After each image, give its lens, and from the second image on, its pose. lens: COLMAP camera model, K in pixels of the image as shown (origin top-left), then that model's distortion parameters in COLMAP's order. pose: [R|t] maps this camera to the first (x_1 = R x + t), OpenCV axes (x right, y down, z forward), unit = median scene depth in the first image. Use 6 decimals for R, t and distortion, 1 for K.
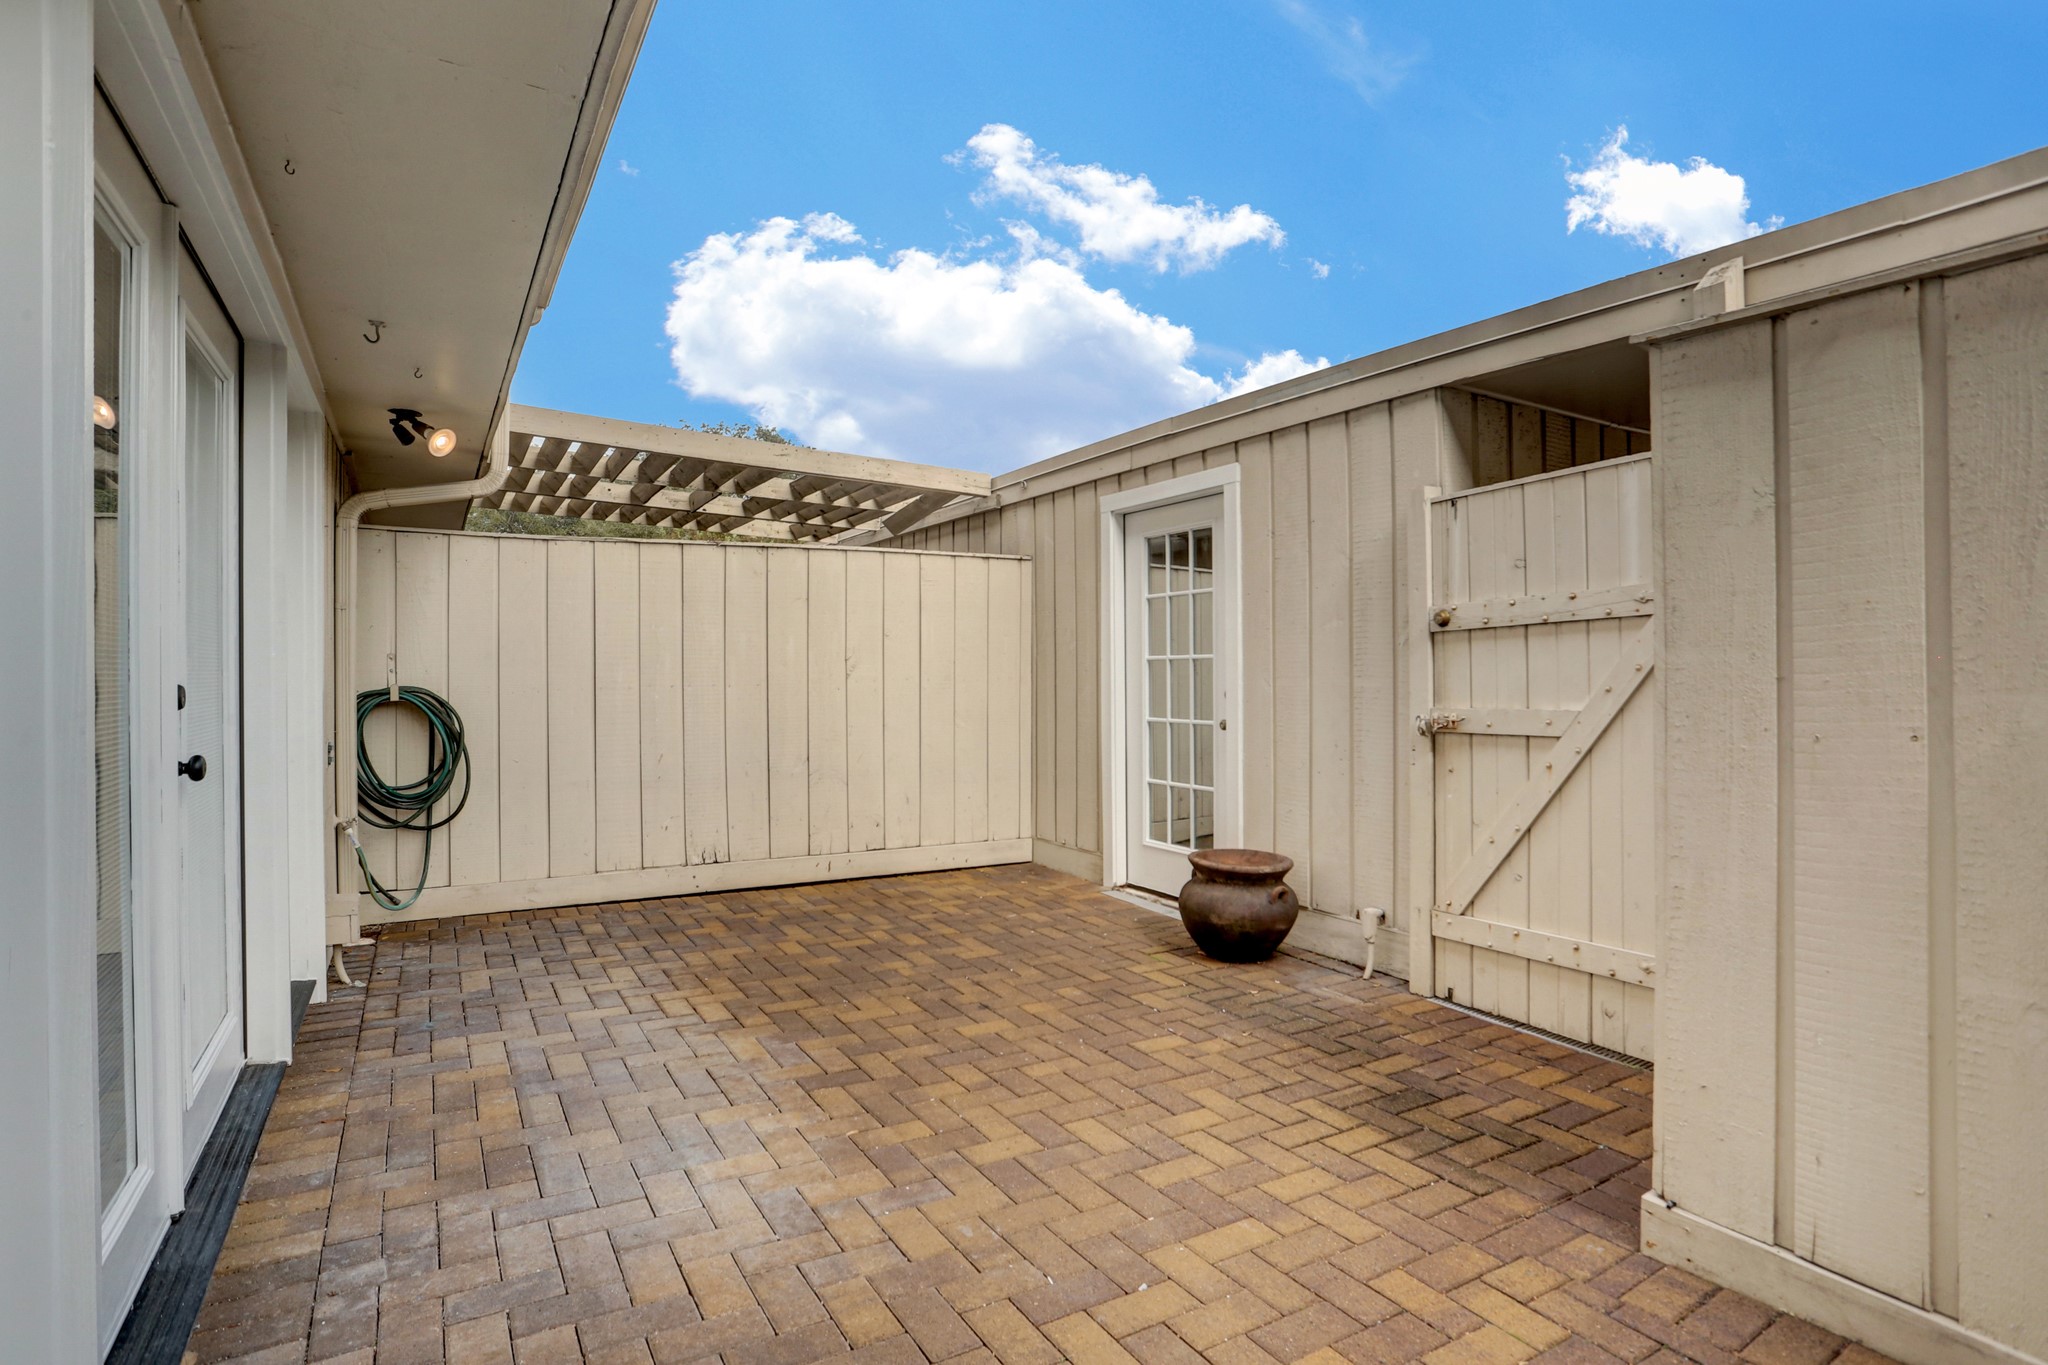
lens RADIAL K [[1007.0, 0, 1018.2], [0, 1007.0, 667.8], [0, 0, 1]] dist [-0.060823, 0.016530]
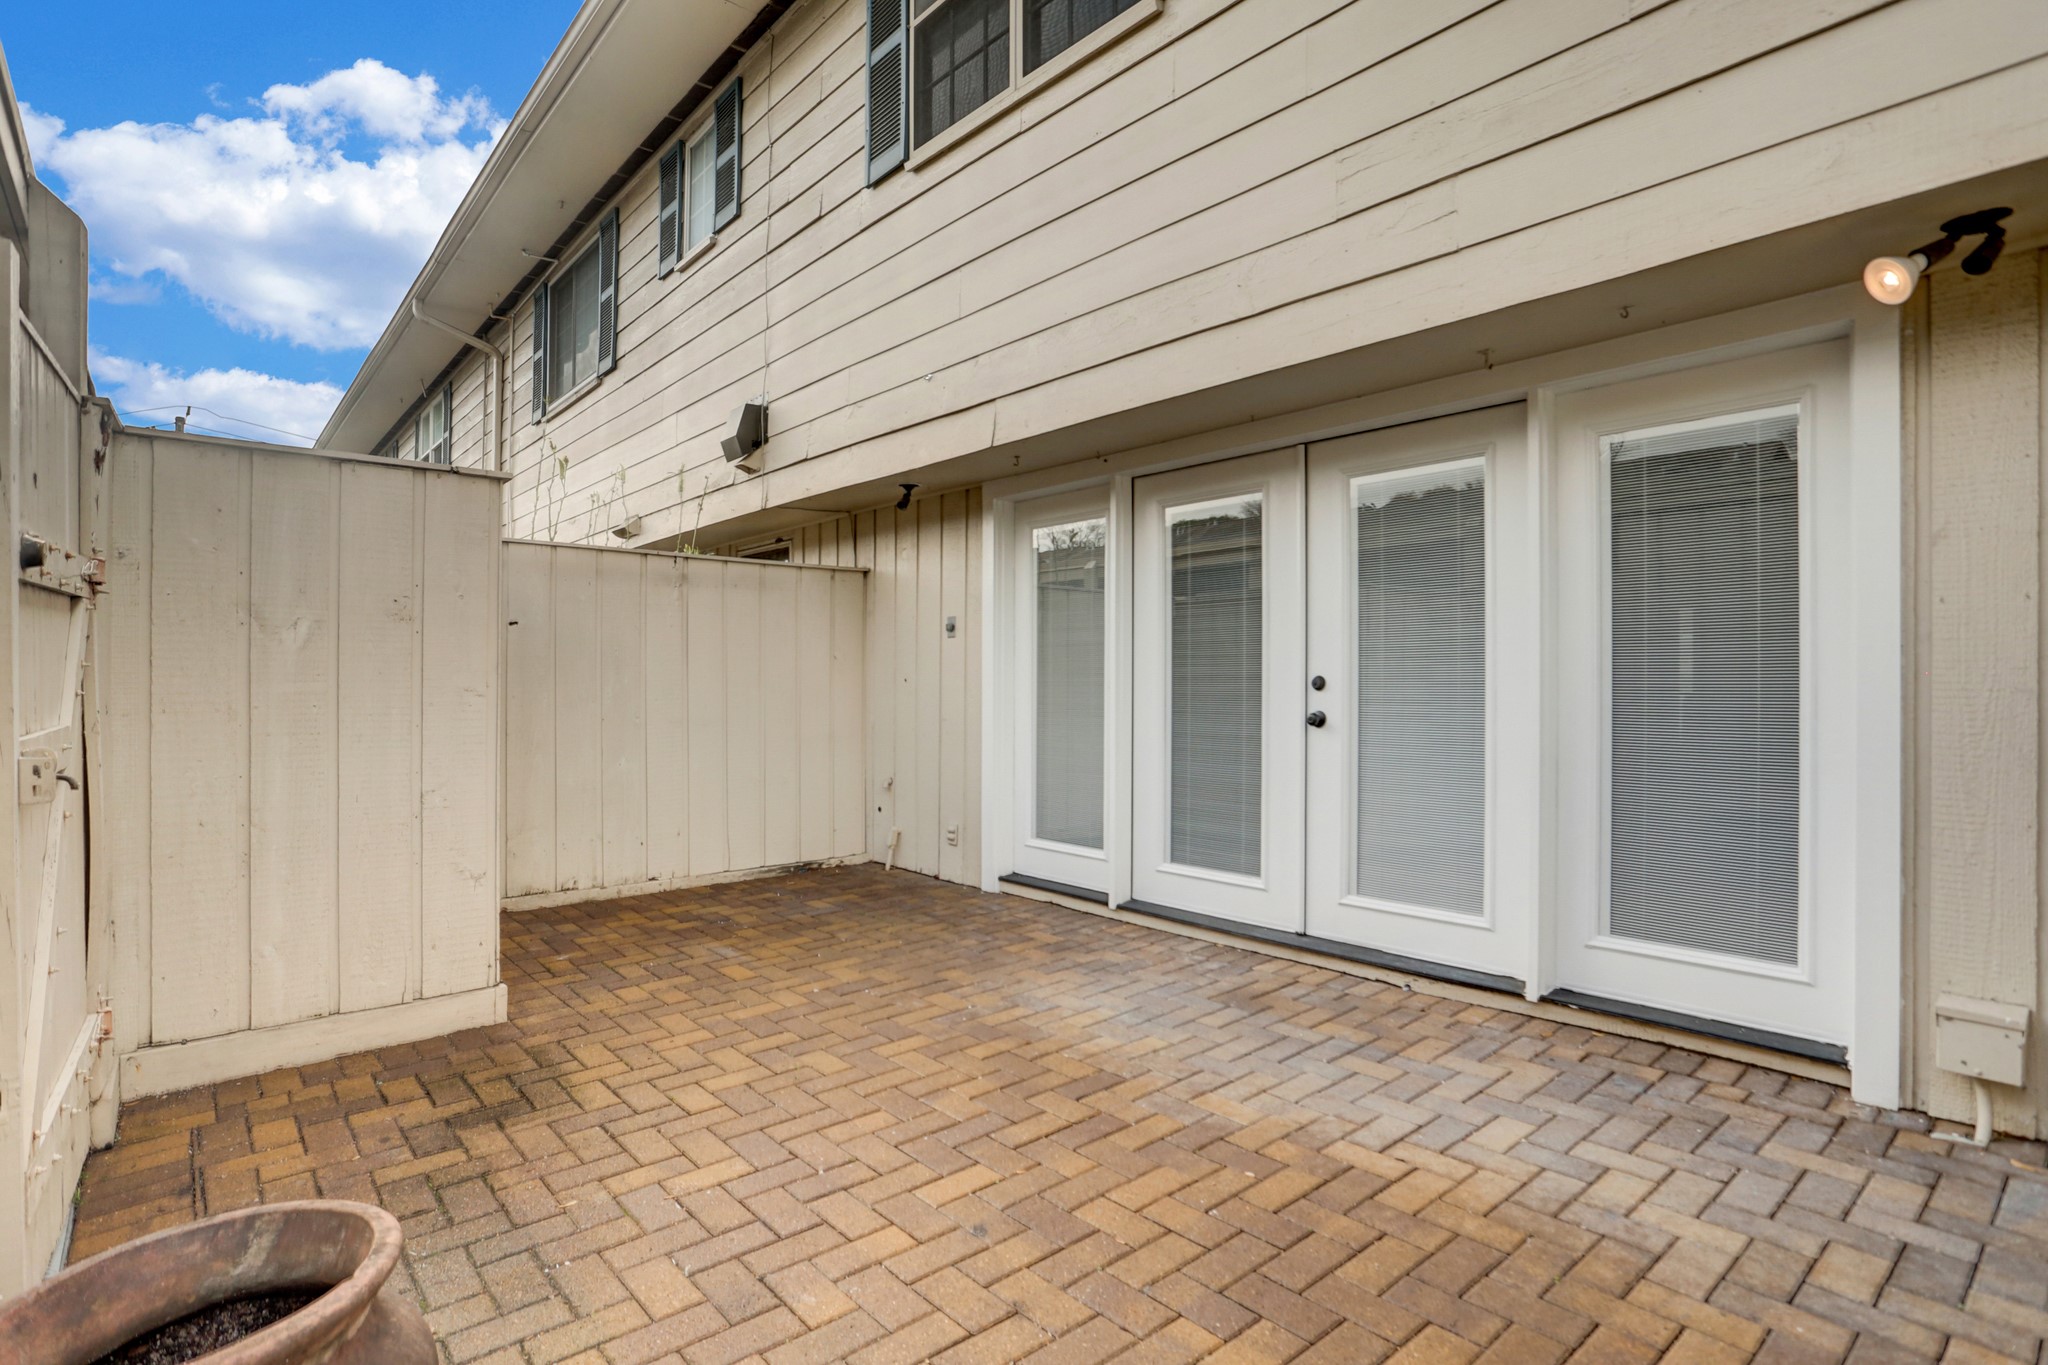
lens RADIAL K [[1007.0, 0, 1016.0], [0, 1007.0, 685.4], [0, 0, 1]] dist [-0.060823, 0.016530]
pose [[-0.985018, 0.008696, -0.172233, 0.041952], [0.008597, 0.999962, 0.001324, 0.021633], [0.172238, -0.000176, -0.985055, 1.667193]]
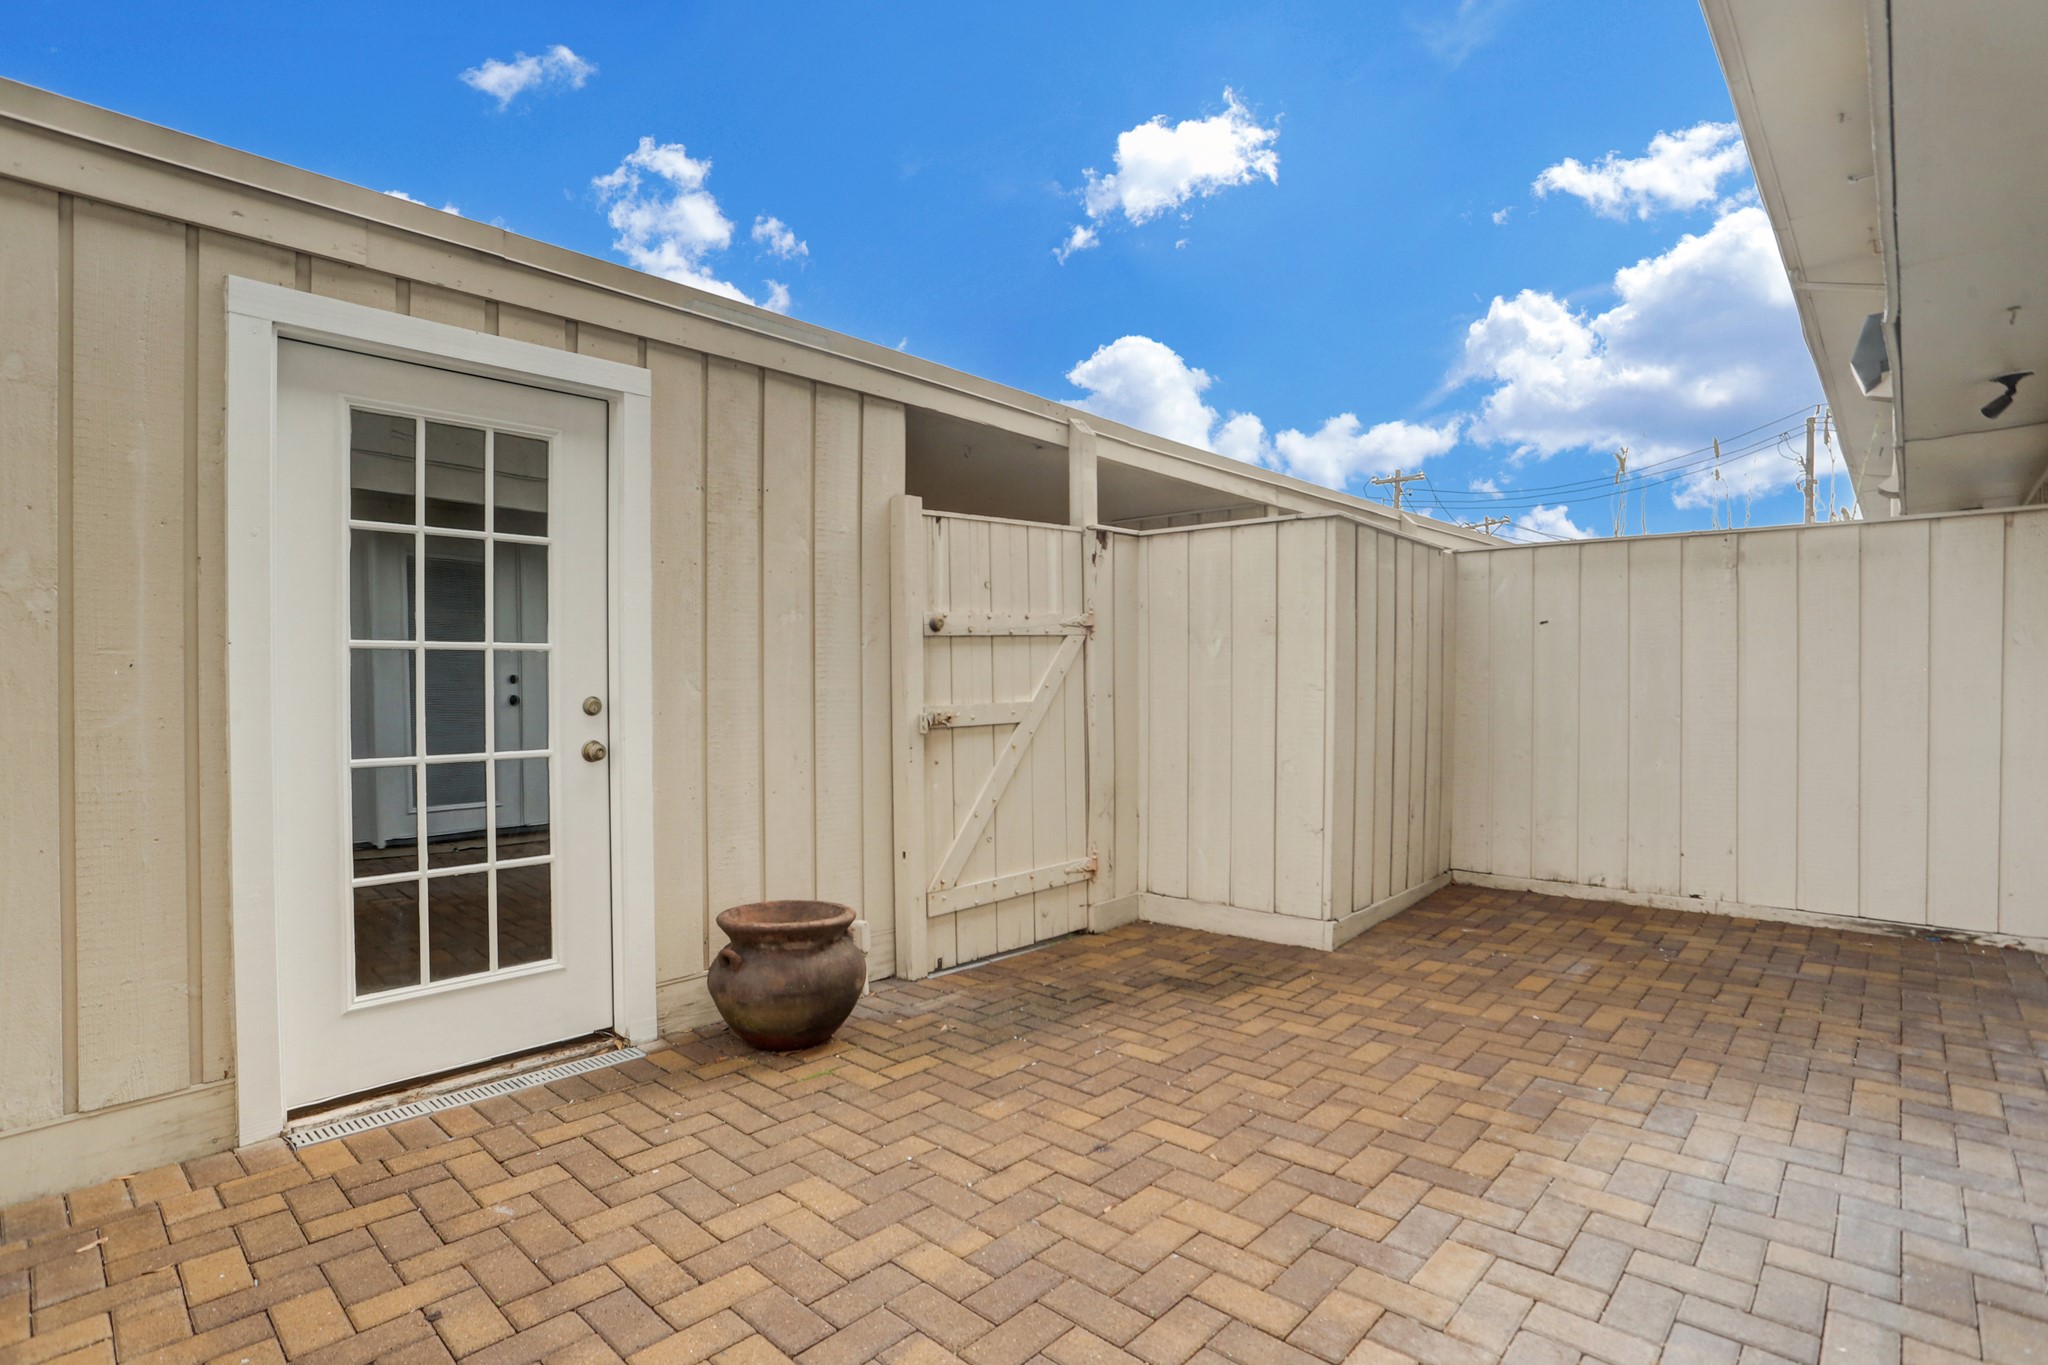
lens RADIAL K [[1007.0, 0, 1037.4], [0, 1007.0, 683.2], [0, 0, 1]] dist [-0.060823, 0.016530]
pose [[-0.289423, 0.004937, 0.957188, -0.720987], [0.005134, 0.999980, -0.003605, 0.021947], [-0.957187, 0.003871, -0.289443, 1.314699]]
